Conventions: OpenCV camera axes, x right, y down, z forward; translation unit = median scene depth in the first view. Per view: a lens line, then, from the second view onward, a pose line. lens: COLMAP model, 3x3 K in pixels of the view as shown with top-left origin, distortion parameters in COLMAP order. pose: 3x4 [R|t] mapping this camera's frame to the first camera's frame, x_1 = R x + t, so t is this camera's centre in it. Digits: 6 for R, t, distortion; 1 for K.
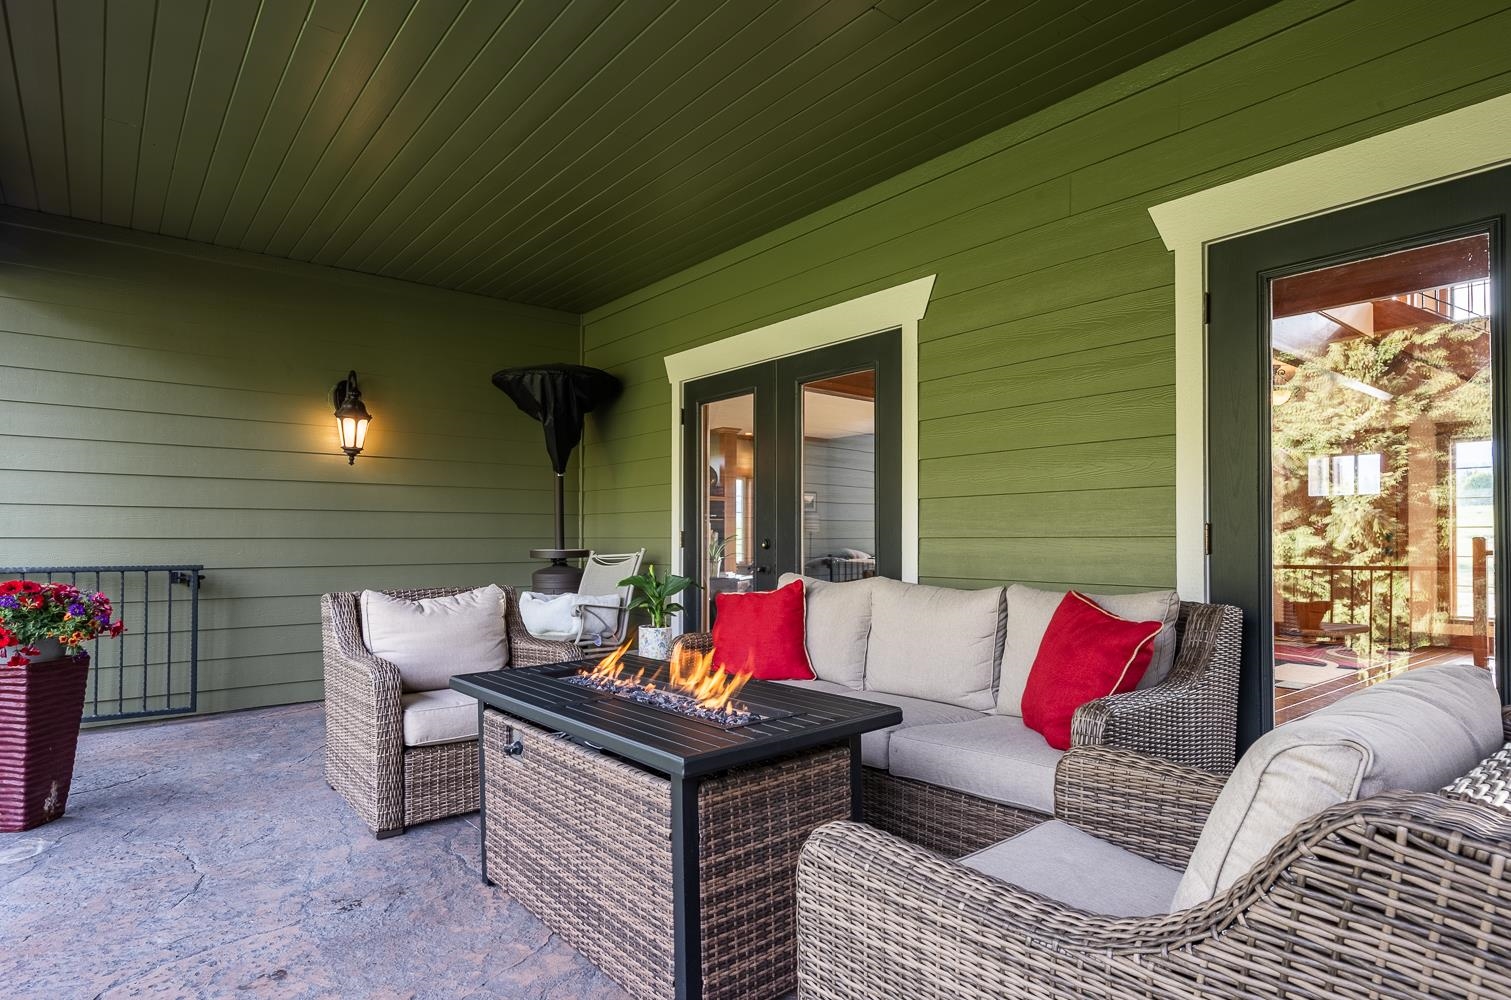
lens RADIAL K [[815.6, 0, 756.5], [0, 815.6, 512.7], [0, 0, 1]] dist [0.000208, -0.000122]
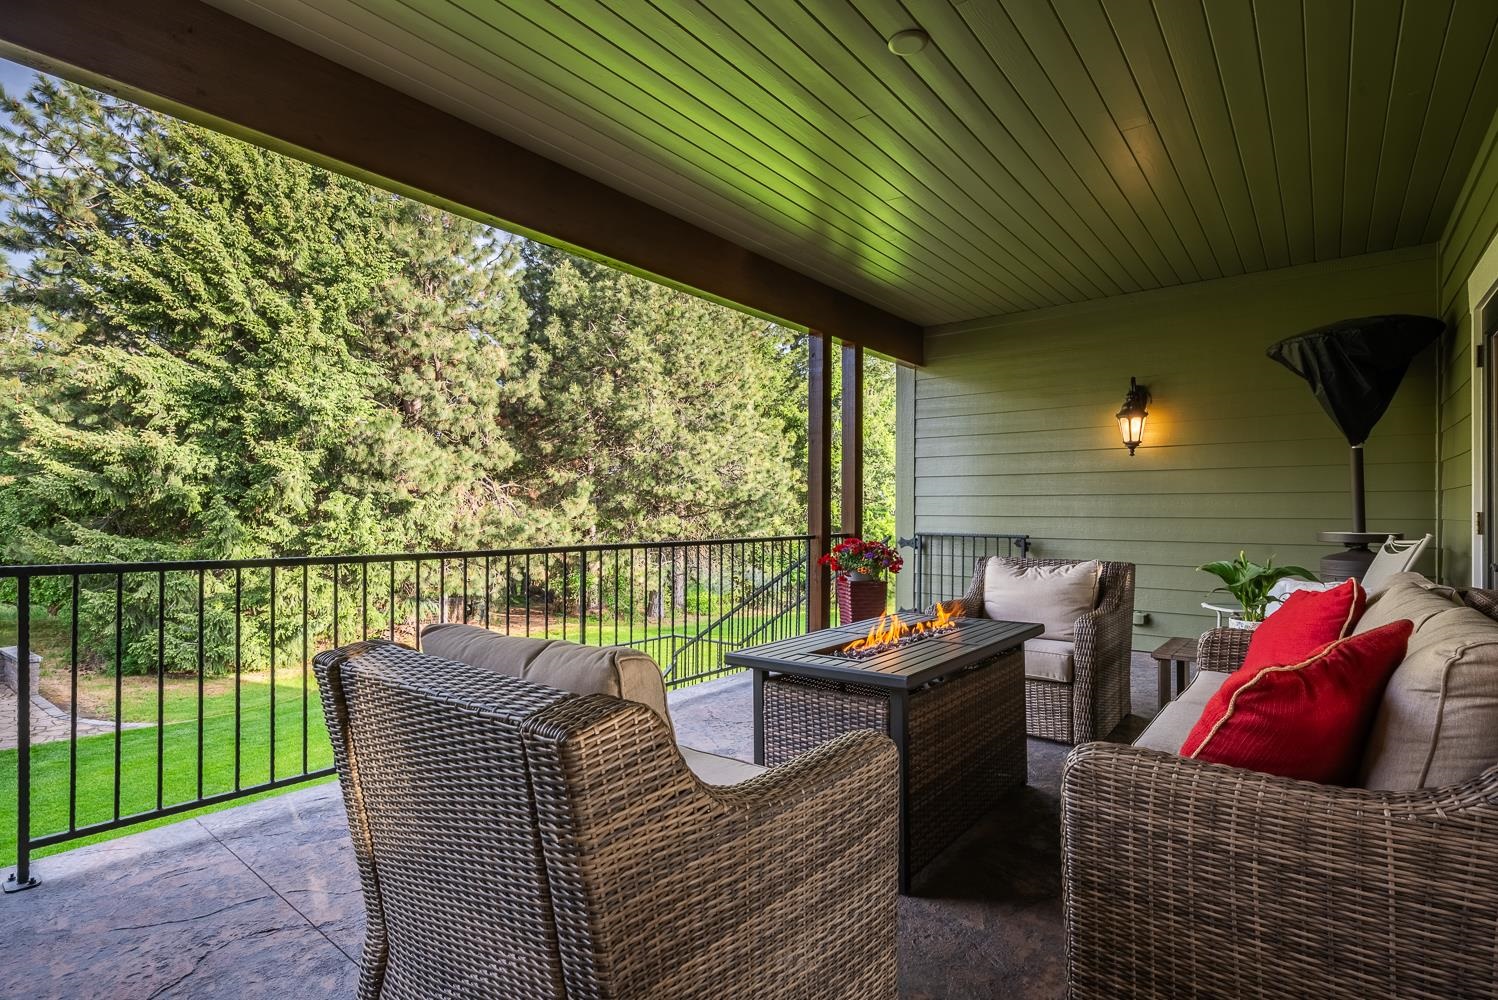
lens RADIAL K [[725.4, 0, 749.5], [0, 725.4, 504.4], [0, 0, 1]] dist [0.000736, 0.000108]
pose [[0.210979, -0.007906, -0.977459, 0.411708], [0.025796, 0.999664, -0.002518, 0.000016], [0.977150, -0.024683, 0.211112, 0.219471]]
